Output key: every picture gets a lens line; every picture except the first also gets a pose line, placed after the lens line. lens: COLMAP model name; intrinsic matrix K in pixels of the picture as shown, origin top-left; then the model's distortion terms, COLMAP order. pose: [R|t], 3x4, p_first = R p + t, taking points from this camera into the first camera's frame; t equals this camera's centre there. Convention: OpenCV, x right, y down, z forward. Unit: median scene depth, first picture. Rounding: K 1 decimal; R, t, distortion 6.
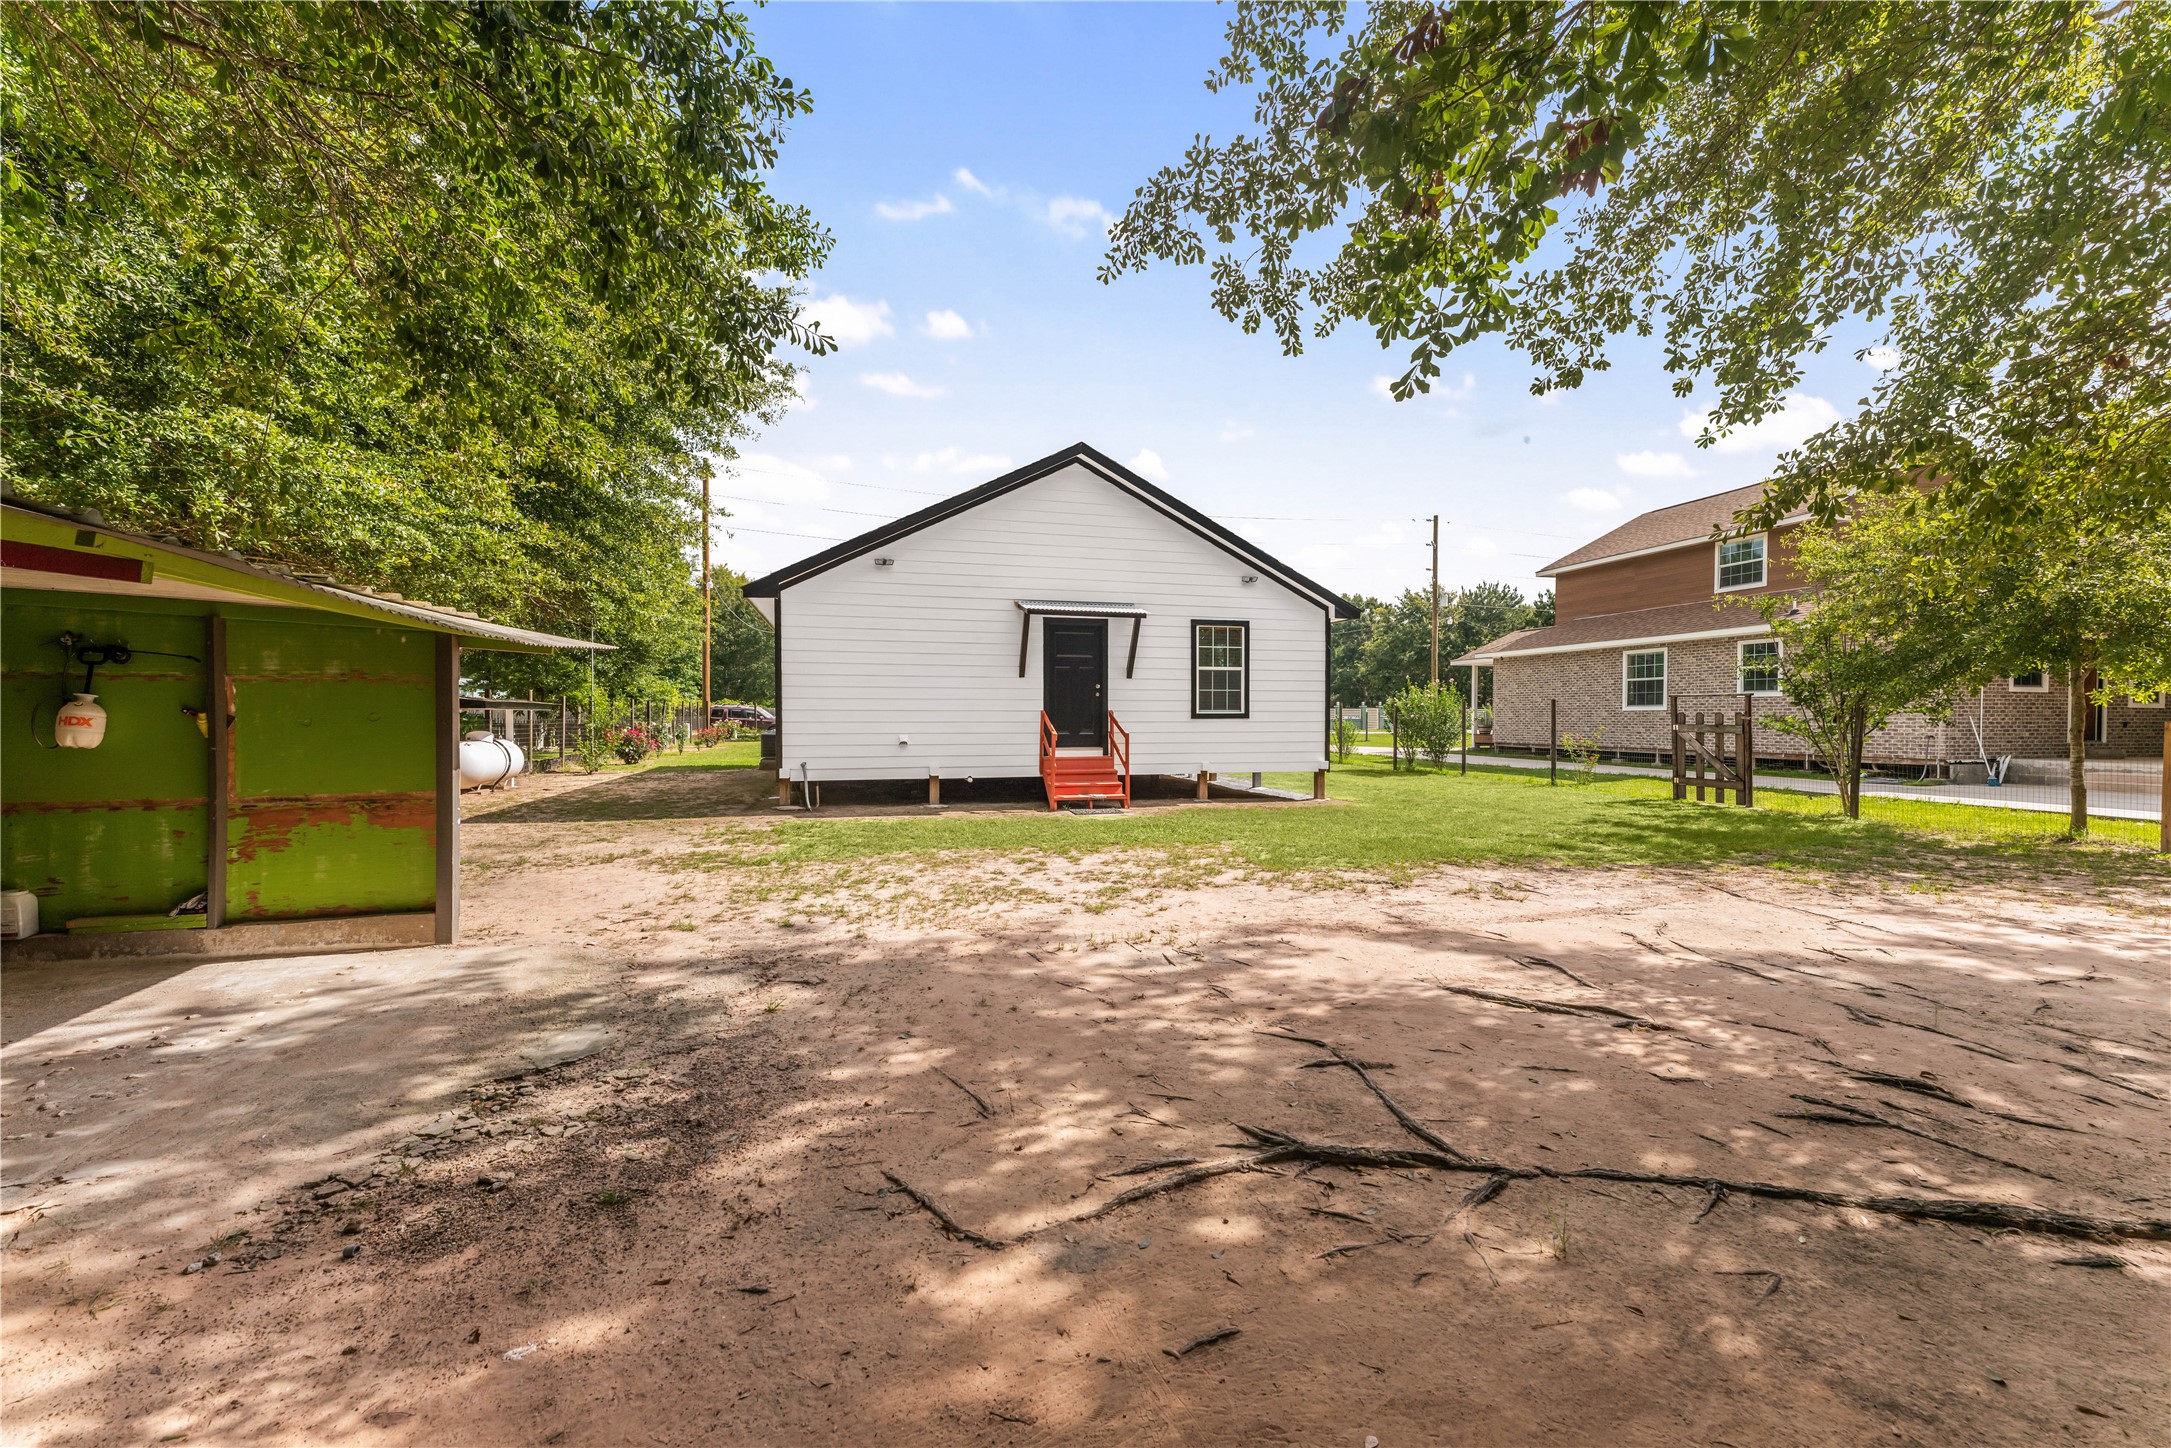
lens RADIAL K [[858.8, 0, 1089.0], [0, 858.8, 727.8], [0, 0, 1]] dist [0.030643, -0.000805]
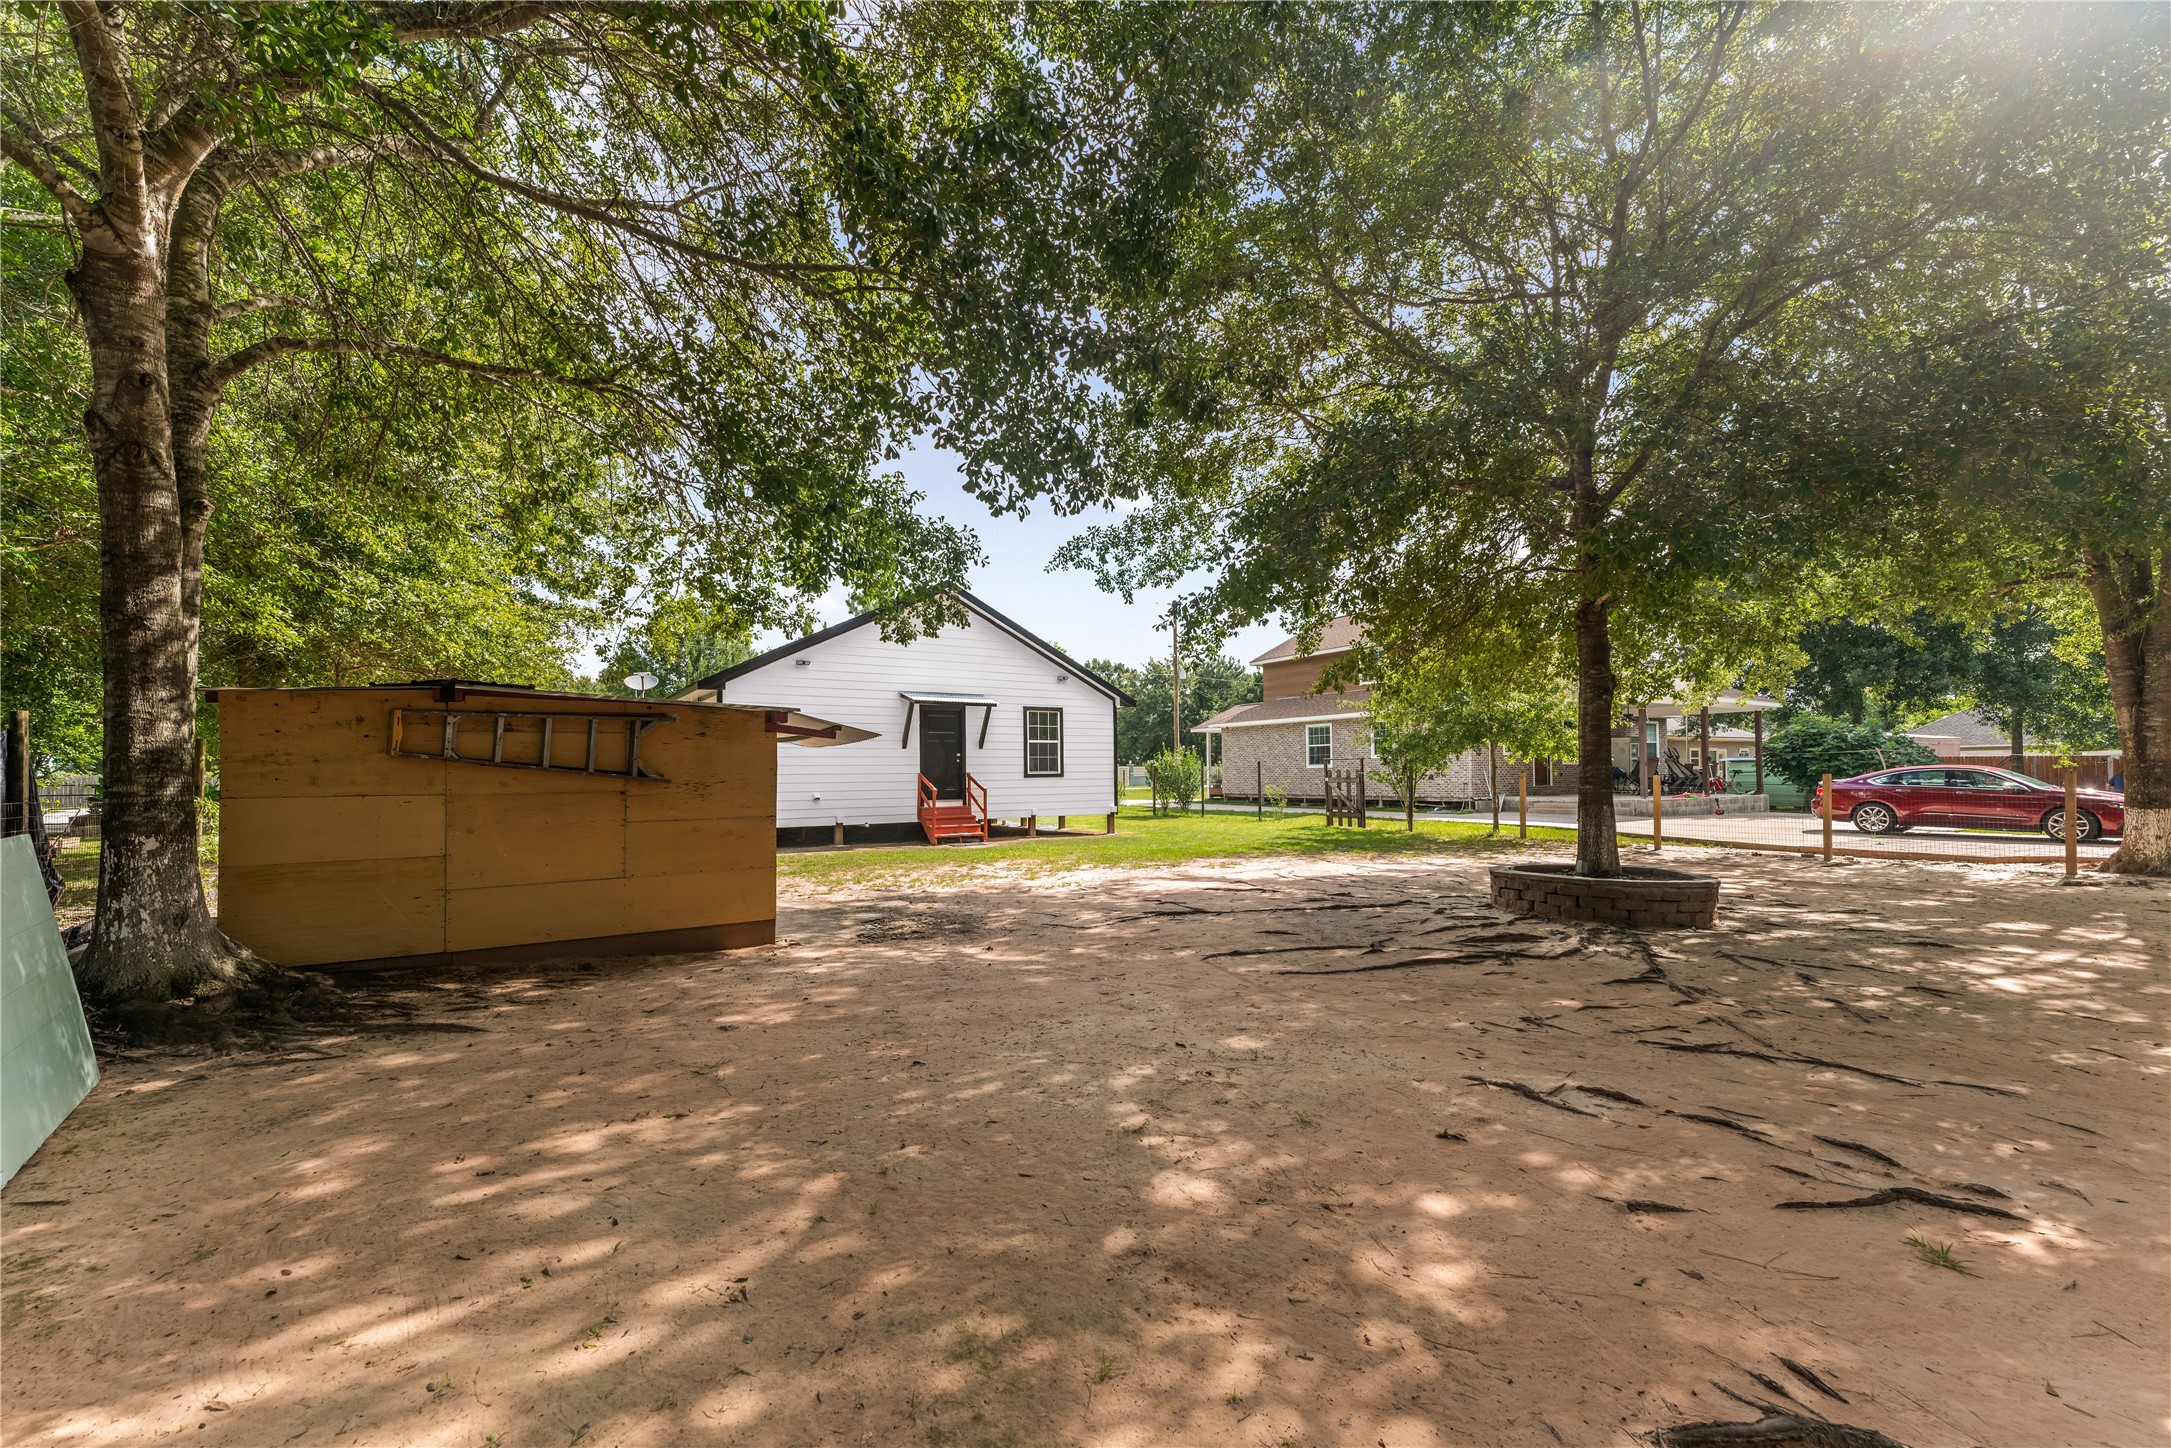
lens RADIAL K [[900.9, 0, 1129.4], [0, 900.9, 748.6], [0, 0, 1]] dist [0.024886, 0.000023]
pose [[0.945268, -0.001783, 0.326291, -0.197895], [0.015678, 0.999078, -0.039958, 0.003122], [-0.325919, 0.042886, 0.944424, -0.437799]]
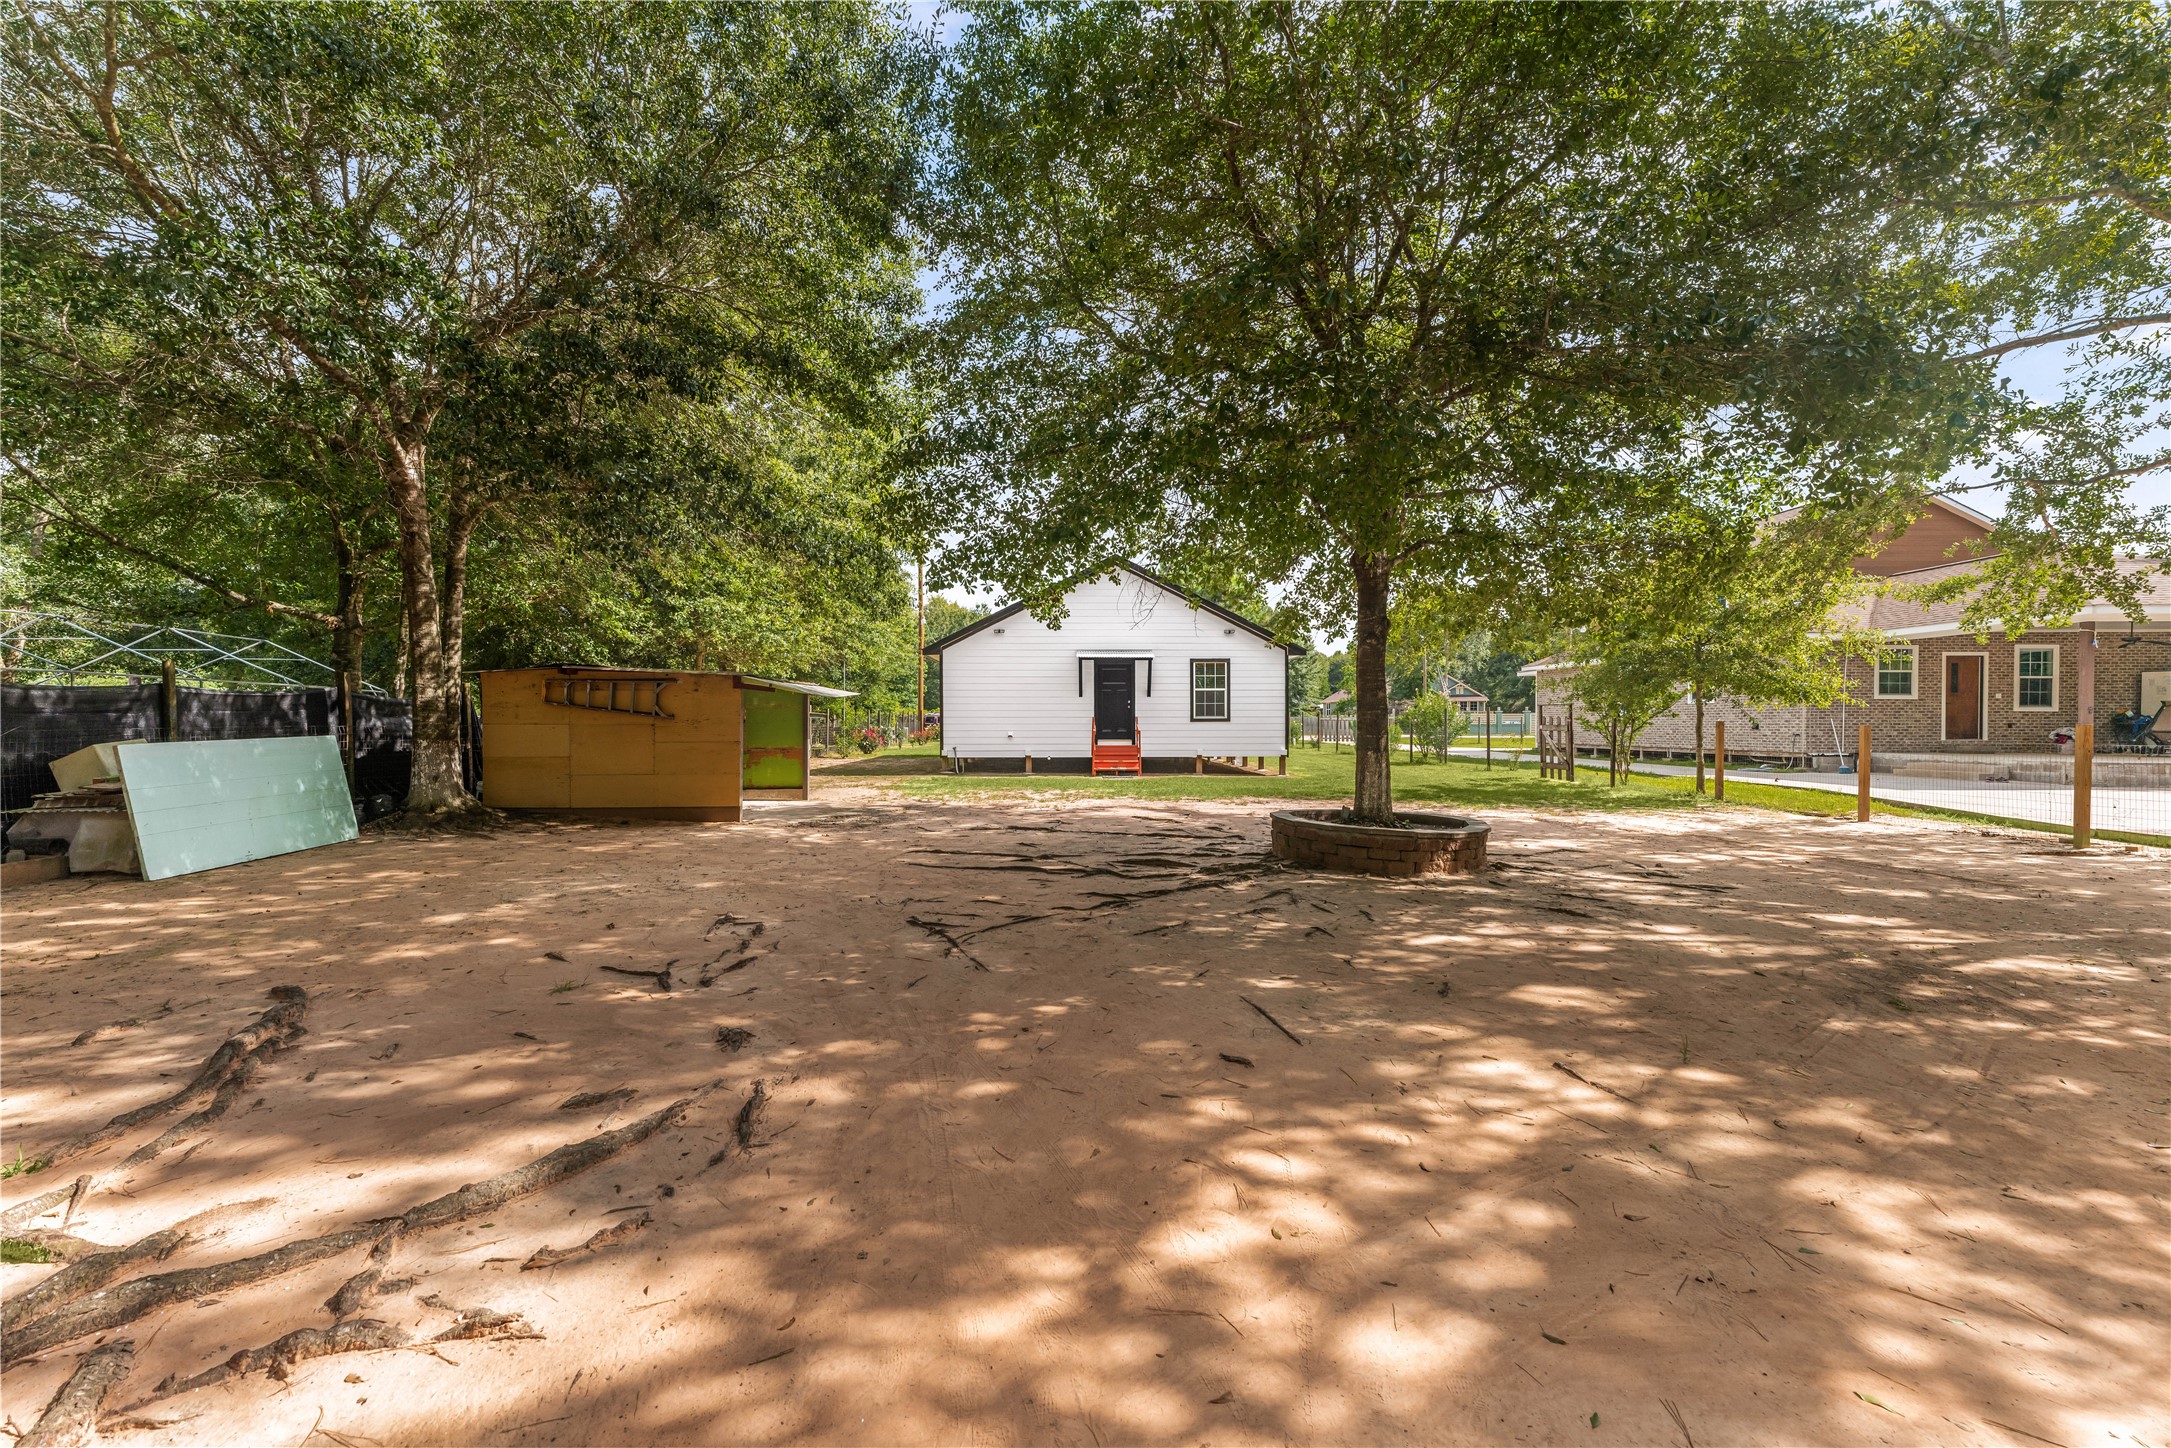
lens RADIAL K [[858.8, 0, 1089.0], [0, 858.8, 727.8], [0, 0, 1]] dist [0.030643, -0.000805]
pose [[0.972149, -0.001221, -0.234361, 0.311724], [-0.000415, 0.999976, -0.006932, 0.011535], [0.234363, 0.006836, 0.972125, -0.579279]]
